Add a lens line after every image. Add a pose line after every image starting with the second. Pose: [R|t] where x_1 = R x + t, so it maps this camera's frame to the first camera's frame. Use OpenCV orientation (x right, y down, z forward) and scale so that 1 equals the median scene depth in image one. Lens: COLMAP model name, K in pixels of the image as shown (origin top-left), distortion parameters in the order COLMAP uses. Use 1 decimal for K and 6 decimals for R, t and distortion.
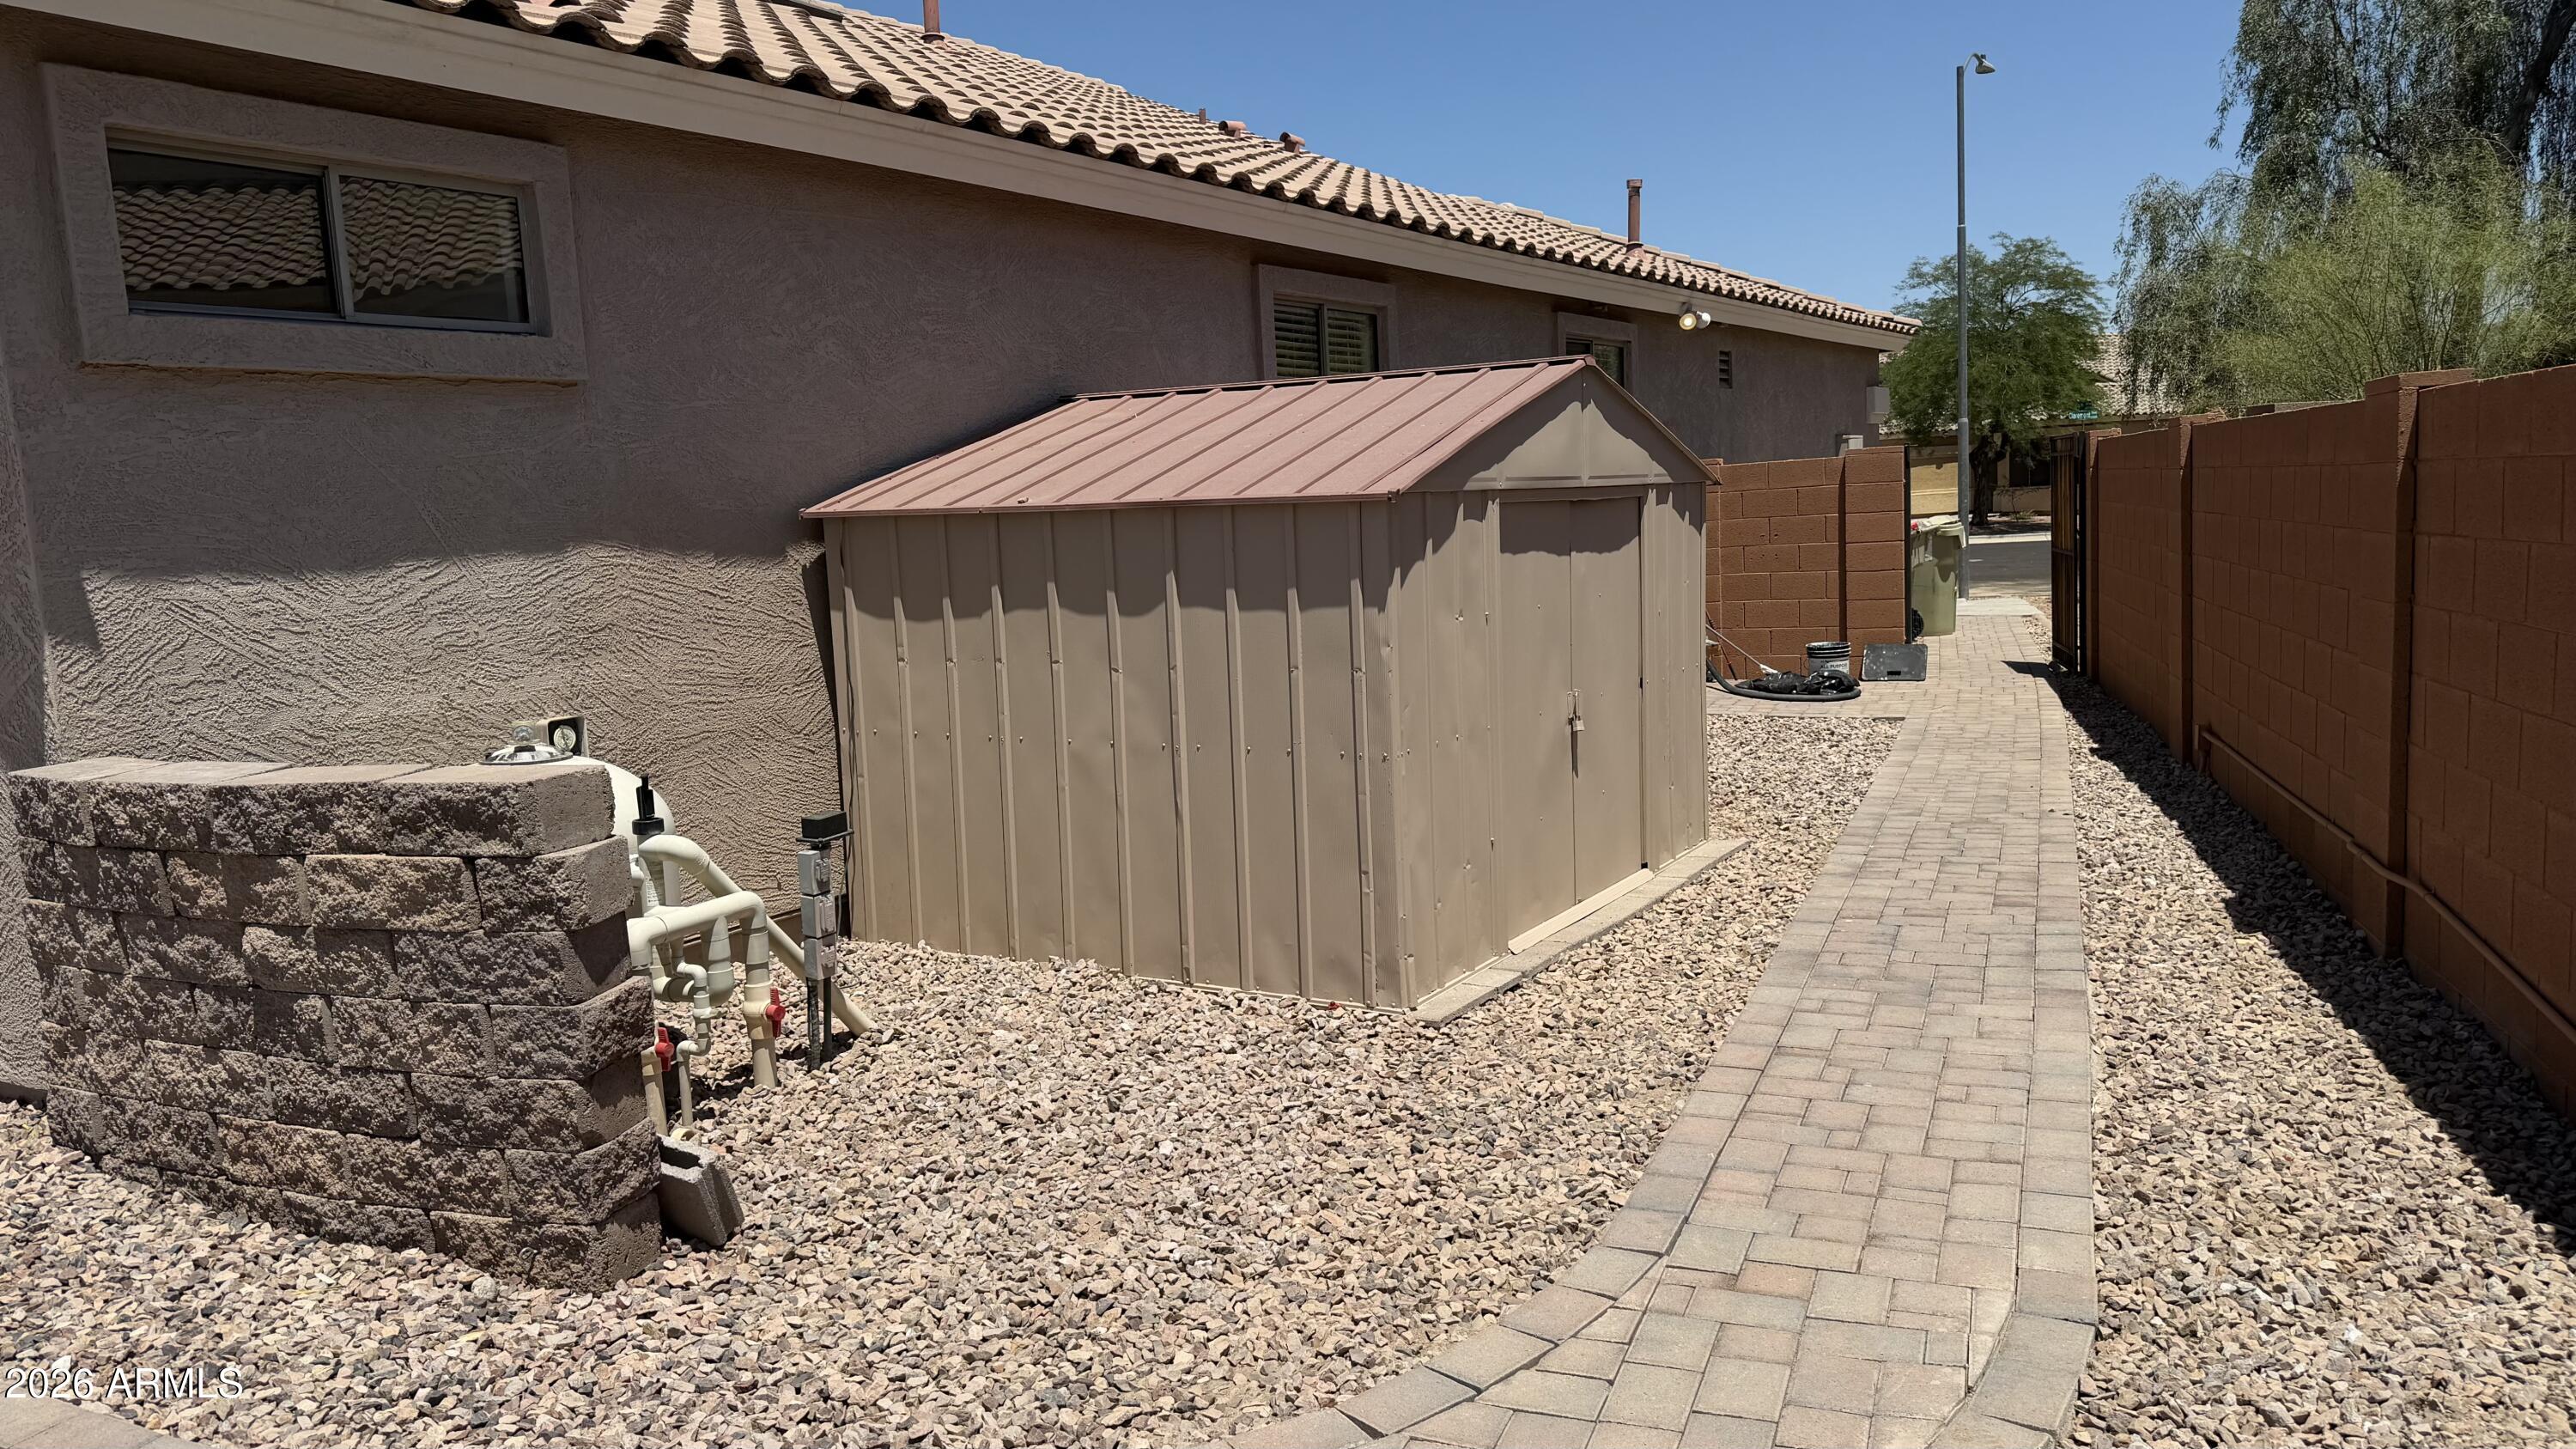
lens RADIAL K [[1827.4, 0, 1288.0], [0, 1827.4, 724.5], [0, 0, 1]] dist [0.072417, -0.000212]
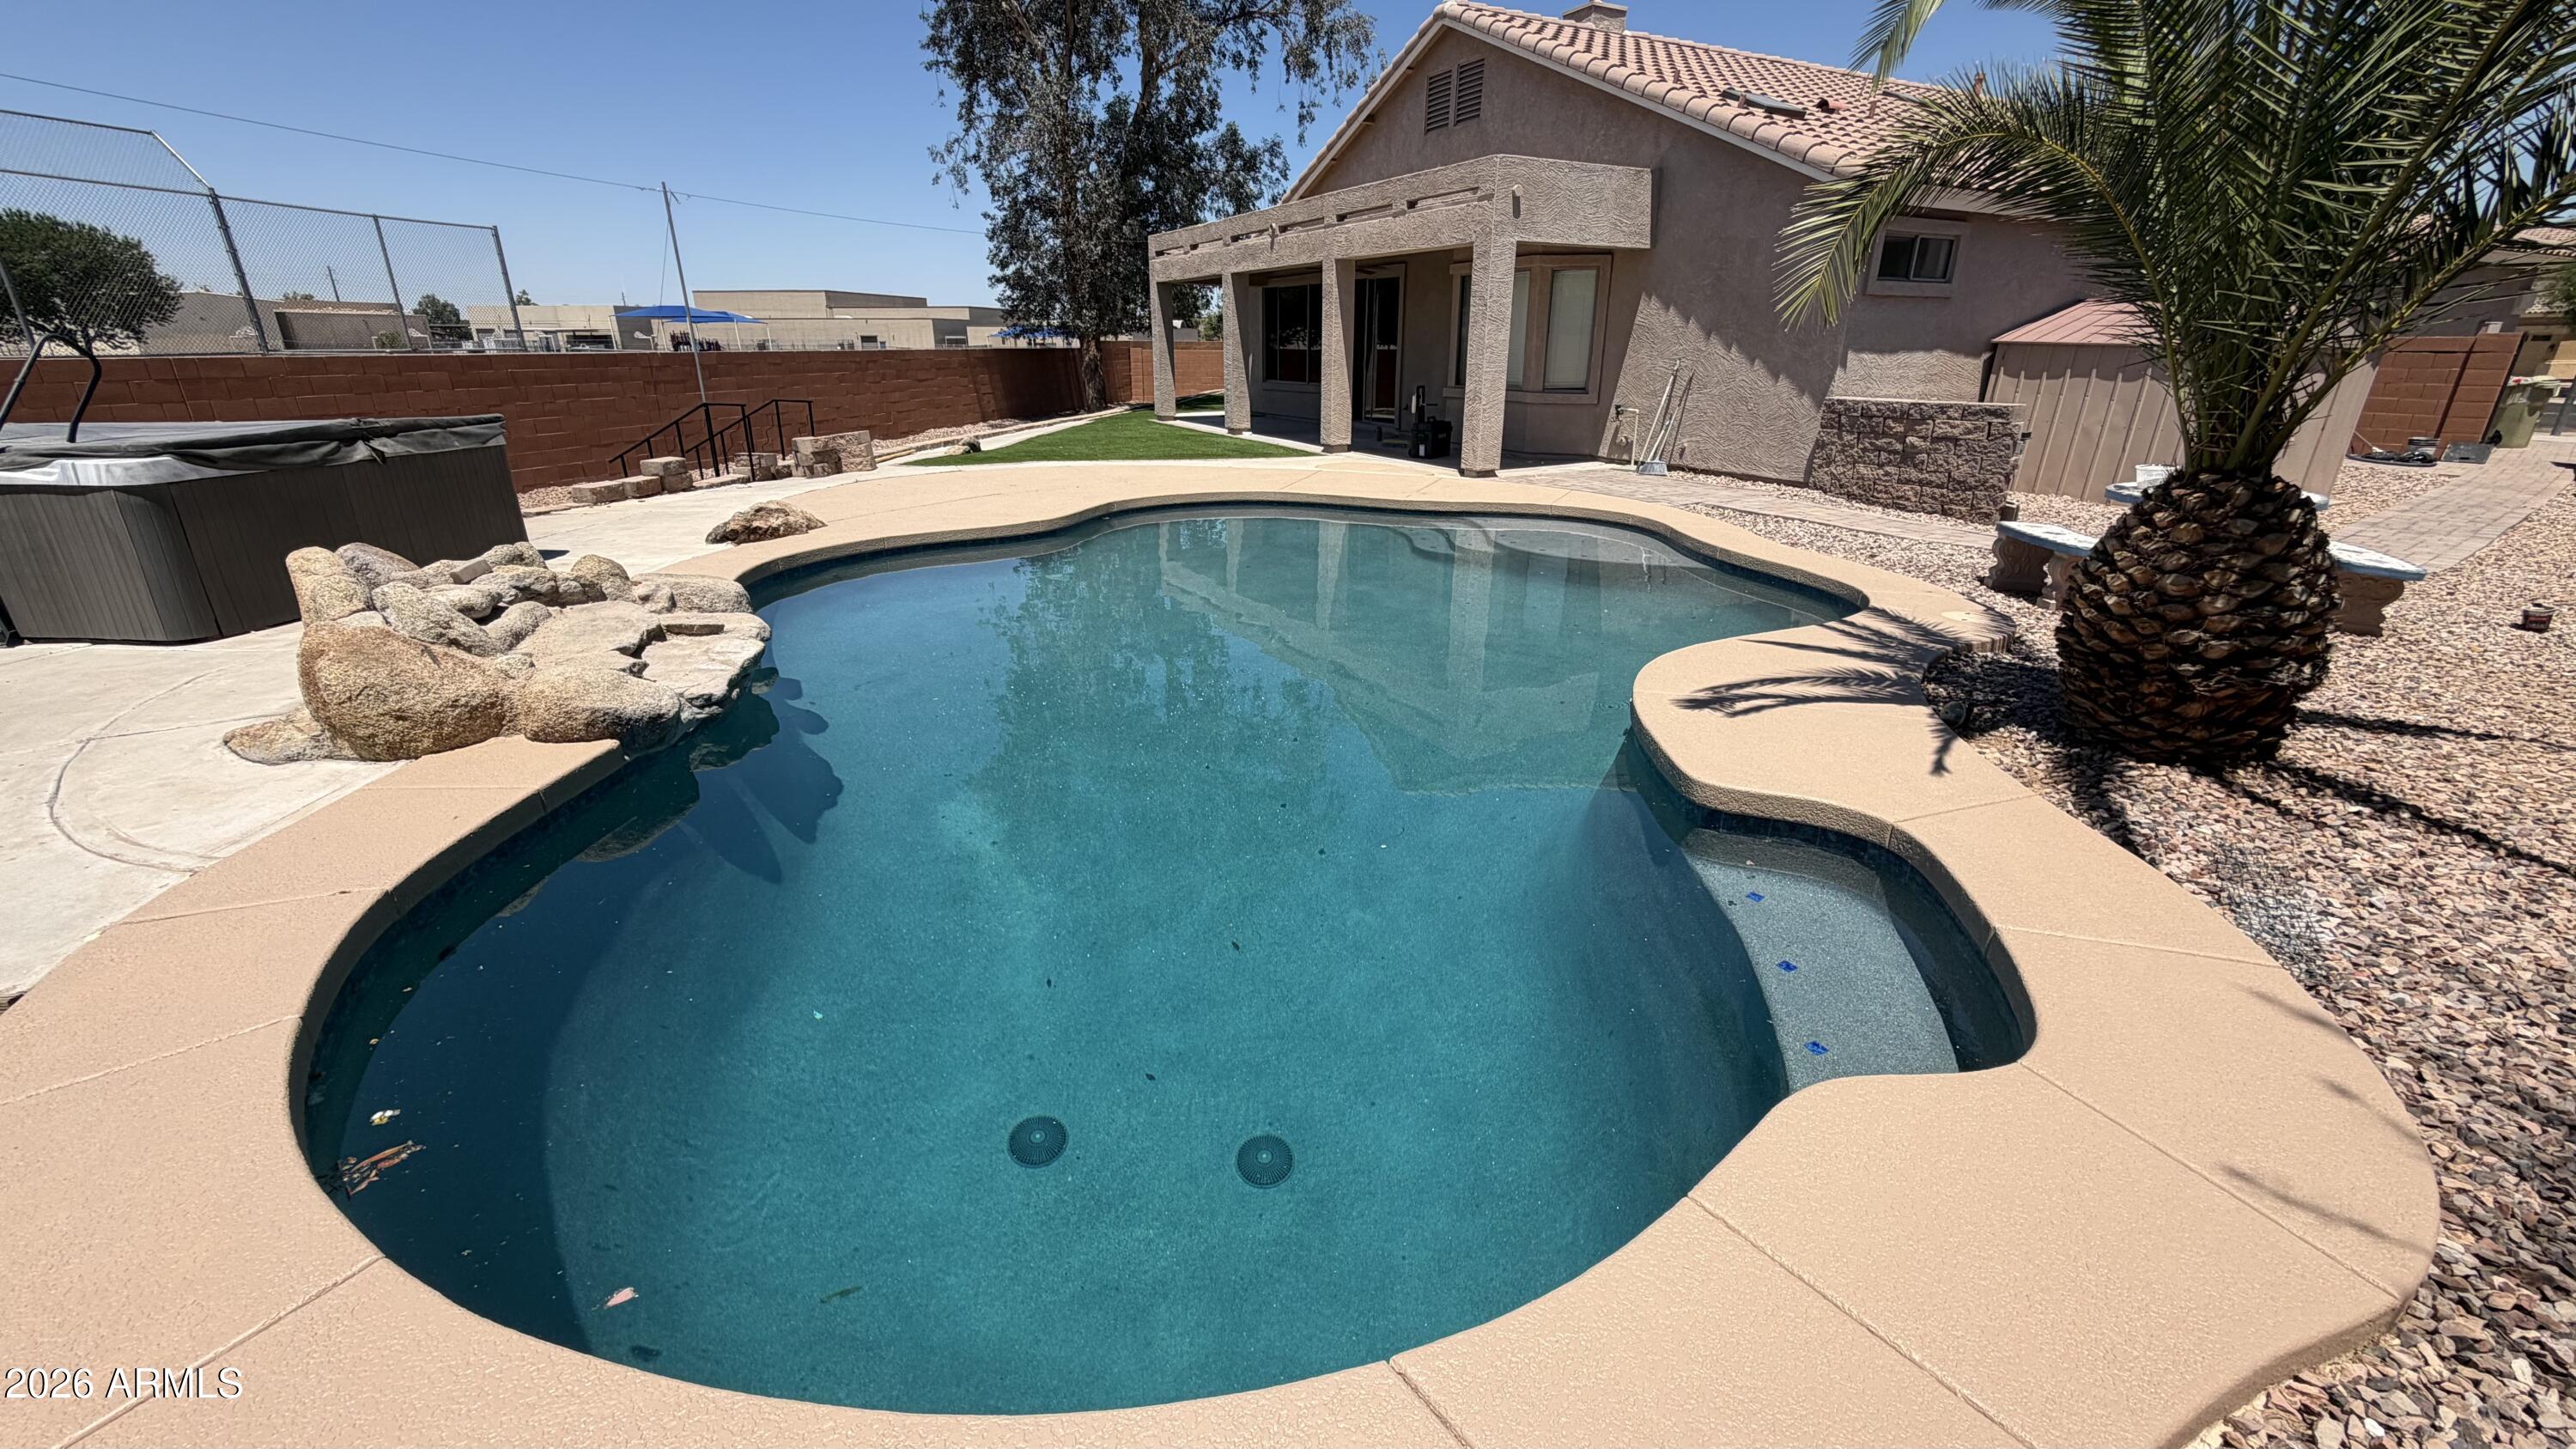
lens RADIAL K [[1017.7, 0, 1288.0], [0, 1017.7, 724.5], [0, 0, 1]] dist [0.001607, 0.000201]
pose [[0.854007, 0.235328, -0.463997, -0.461444], [-0.110045, 0.953381, 0.280989, 0.209510], [0.508491, -0.188906, 0.840090, -1.644100]]
